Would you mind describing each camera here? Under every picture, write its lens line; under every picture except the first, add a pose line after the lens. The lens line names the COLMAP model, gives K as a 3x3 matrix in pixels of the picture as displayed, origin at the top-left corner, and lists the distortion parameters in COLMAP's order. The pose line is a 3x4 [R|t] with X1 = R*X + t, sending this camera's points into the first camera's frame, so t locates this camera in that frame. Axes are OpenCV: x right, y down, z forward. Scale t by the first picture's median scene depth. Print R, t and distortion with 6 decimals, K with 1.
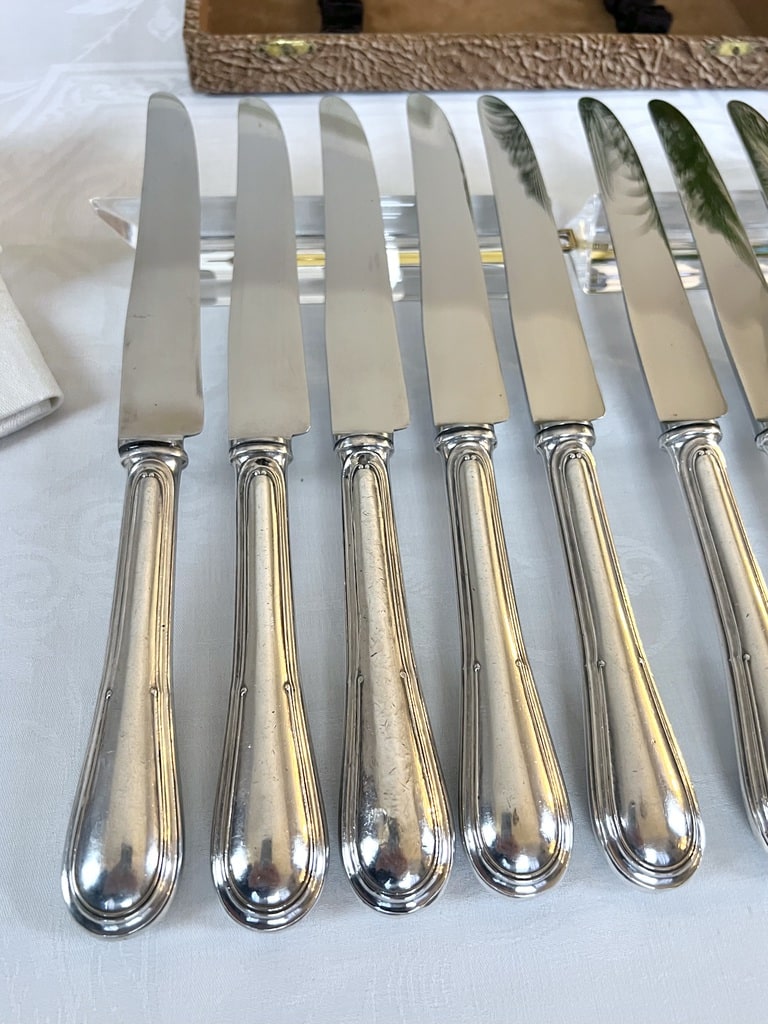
lens RADIAL K [[768.1, 0, 376.8], [0, 768.1, 436.3], [0, 0, 1]] dist [0.016424, -0.017486]
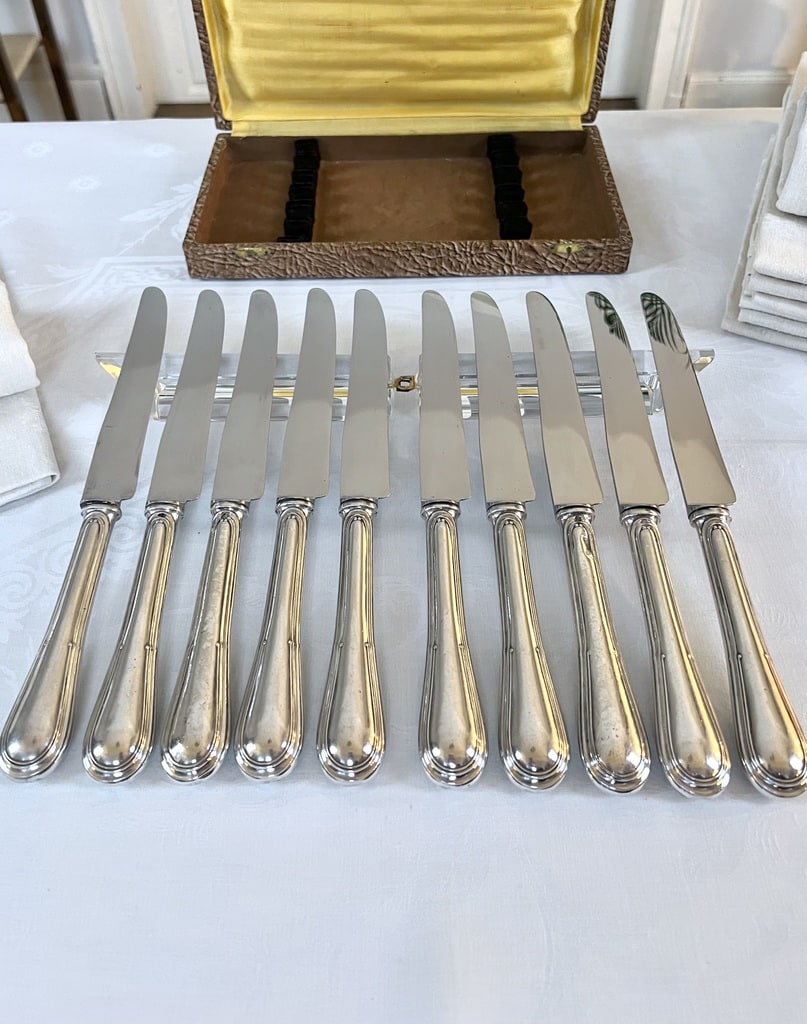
lens RADIAL K [[833.7, 0, 398.0], [0, 833.7, 397.0], [0, 0, 1]] dist [0.107071, -0.047404]
pose [[0.992212, 0.019623, -0.123005, 0.357057], [-0.044393, 0.978376, -0.202014, 0.081712], [0.116381, 0.205902, 0.971628, -0.466857]]
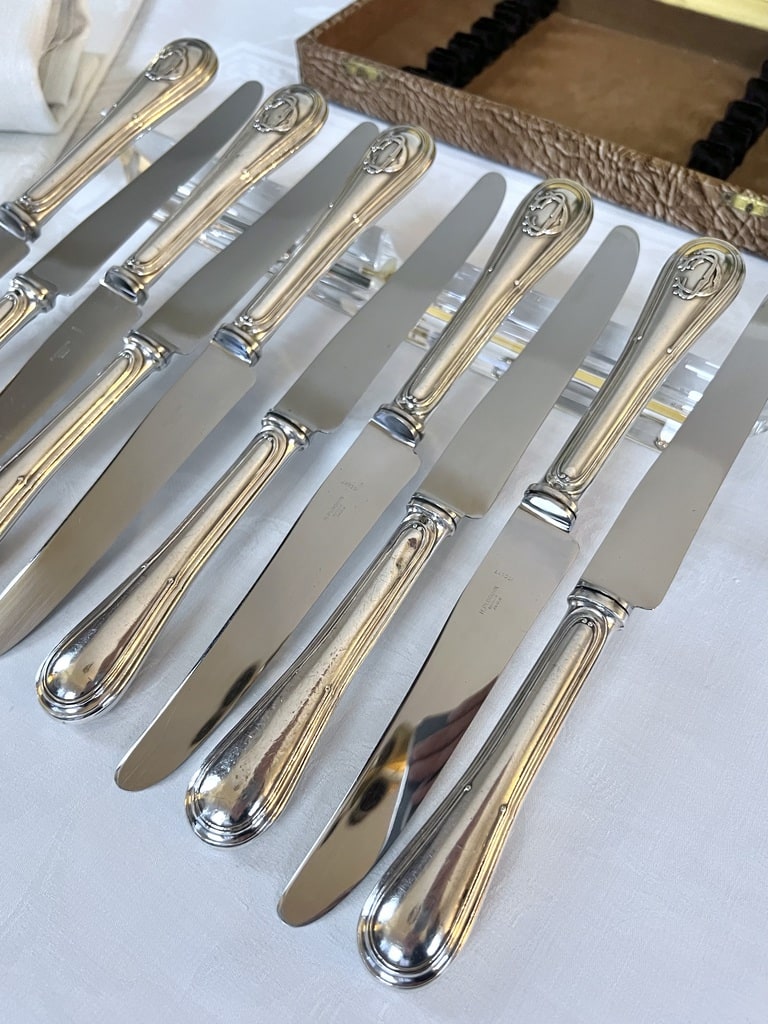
lens RADIAL K [[768.1, 0, 431.5], [0, 768.1, 572.6], [0, 0, 1]] dist [0.016424, -0.017486]
pose [[0.781161, 0.502763, -0.370158, 0.743724], [-0.494978, 0.860069, 0.123604, -0.048239], [0.380505, 0.086666, 0.920709, 0.035229]]
